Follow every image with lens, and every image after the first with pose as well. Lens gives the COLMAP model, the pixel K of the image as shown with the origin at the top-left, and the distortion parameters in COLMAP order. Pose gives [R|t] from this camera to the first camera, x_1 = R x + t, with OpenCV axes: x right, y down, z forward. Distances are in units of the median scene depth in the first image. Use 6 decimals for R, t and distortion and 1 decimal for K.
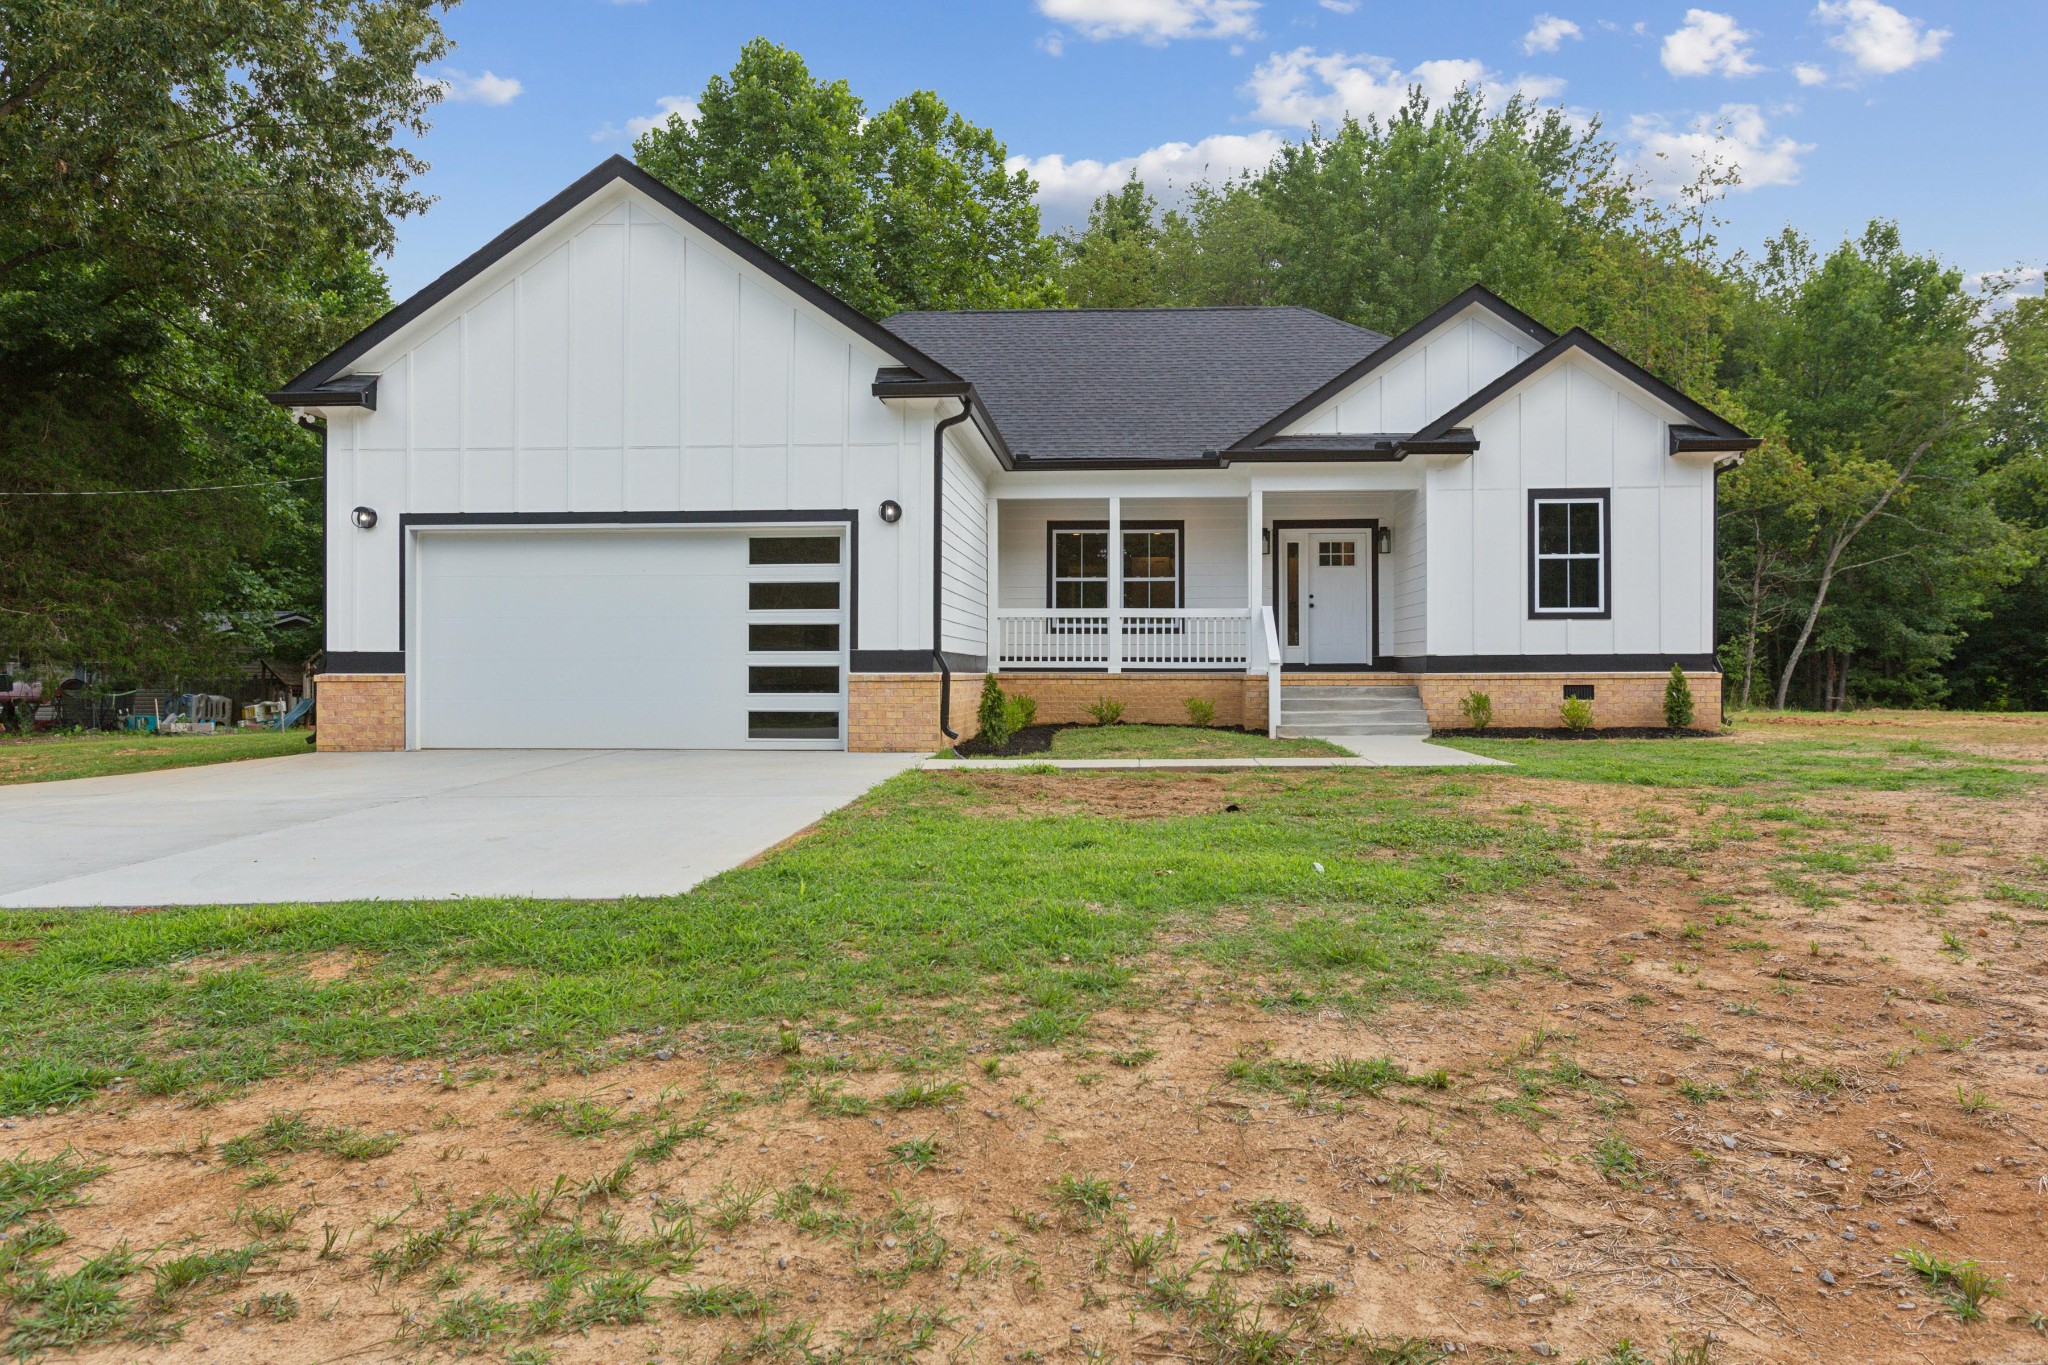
lens RADIAL K [[1477.6, 0, 1024.0], [0, 1477.6, 682.5], [0, 0, 1]] dist [0.031171, -0.001756]
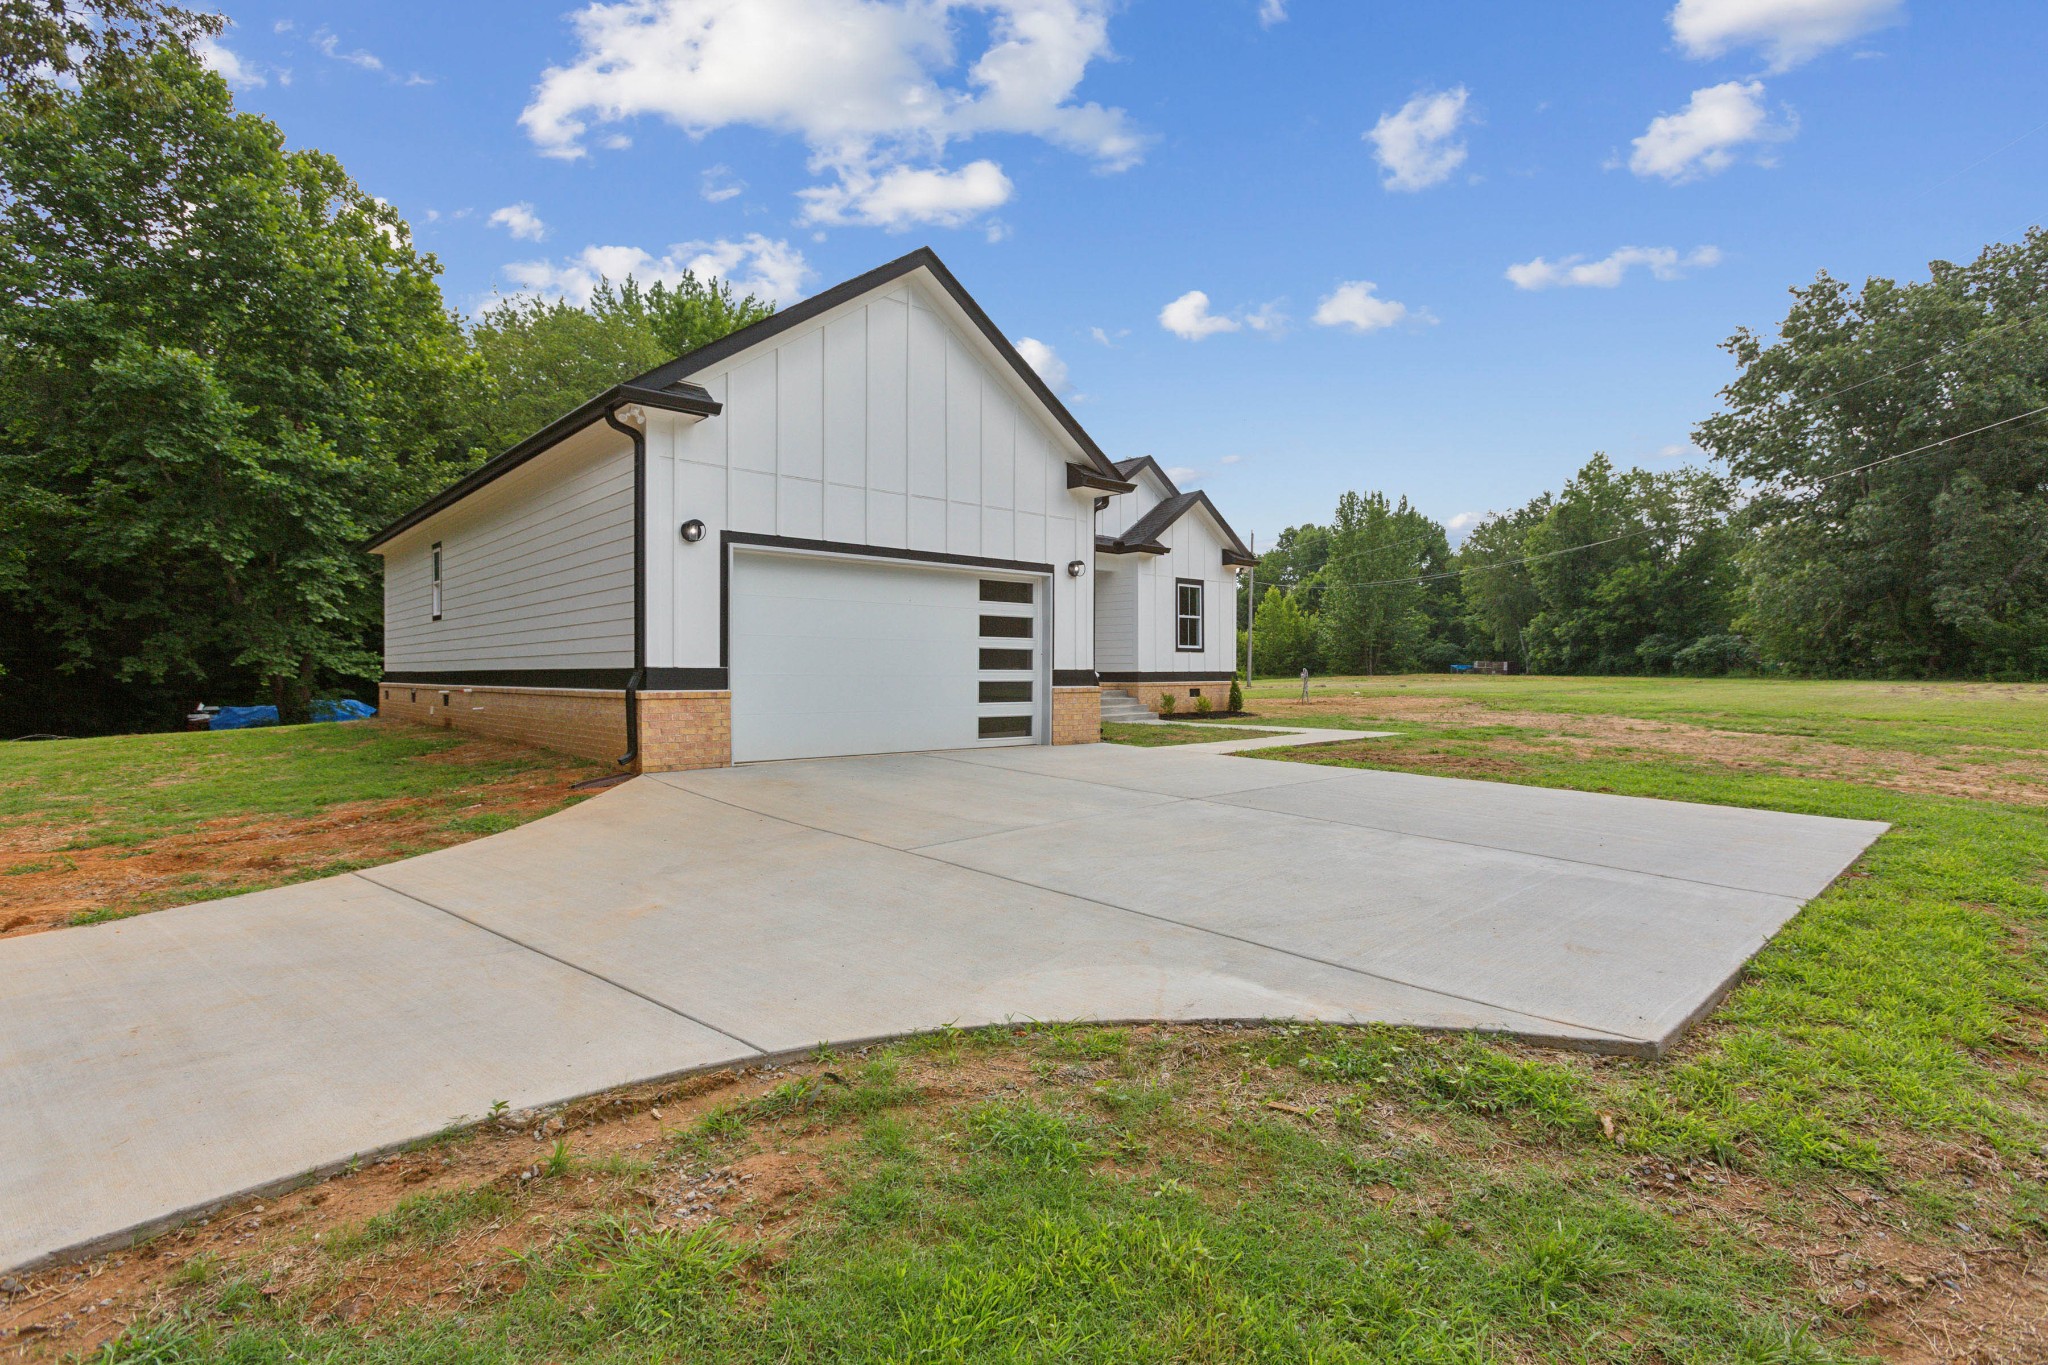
lens RADIAL K [[982.7, 0, 1032.8], [0, 982.7, 680.0], [0, 0, 1]] dist [-0.031474, 0.018860]
pose [[0.676208, -0.001632, 0.736709, -0.765347], [-0.003196, 0.999982, 0.005149, -0.016653], [-0.736704, -0.005836, 0.676190, 0.401227]]
